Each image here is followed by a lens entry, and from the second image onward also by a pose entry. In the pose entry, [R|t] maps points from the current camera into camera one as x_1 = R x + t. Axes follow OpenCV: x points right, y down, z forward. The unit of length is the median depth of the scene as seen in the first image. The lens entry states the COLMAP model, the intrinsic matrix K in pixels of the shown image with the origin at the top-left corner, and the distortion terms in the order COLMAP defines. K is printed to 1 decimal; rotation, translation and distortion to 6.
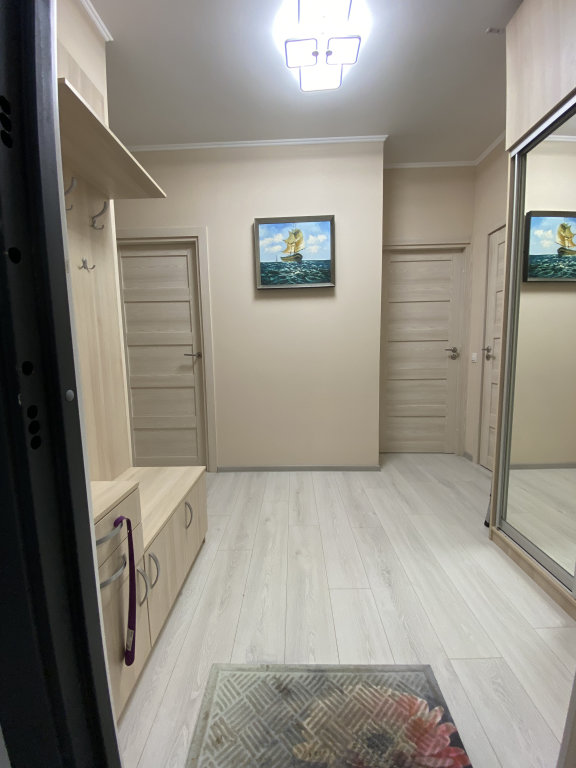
lens RADIAL K [[314.3, 0, 286.2], [0, 314.3, 387.2], [0, 0, 1]] dist [-0.005413, -0.006122]
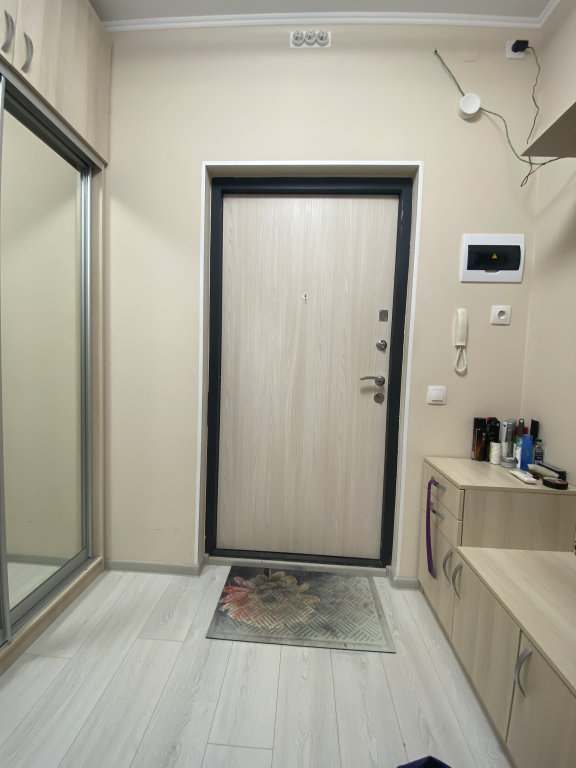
lens RADIAL K [[314.3, 0, 289.8], [0, 314.3, 383.5], [0, 0, 1]] dist [-0.005413, -0.006122]
pose [[-0.999626, -0.016931, 0.021483, 0.061831], [-0.012907, 0.984438, 0.175256, -0.113998], [-0.024116, 0.174913, -0.984288, 0.898961]]
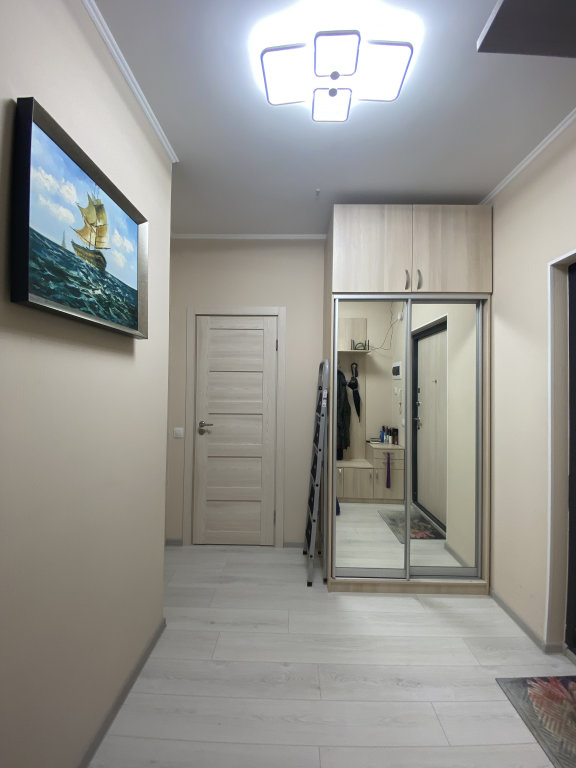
lens RADIAL K [[314.3, 0, 289.9], [0, 314.3, 378.7], [0, 0, 1]] dist [-0.005413, -0.006122]
pose [[-0.014251, 0.054611, 0.998406, -0.440780], [0.106212, 0.992941, -0.052796, -0.207808], [-0.994241, 0.105291, -0.019950, 0.817535]]
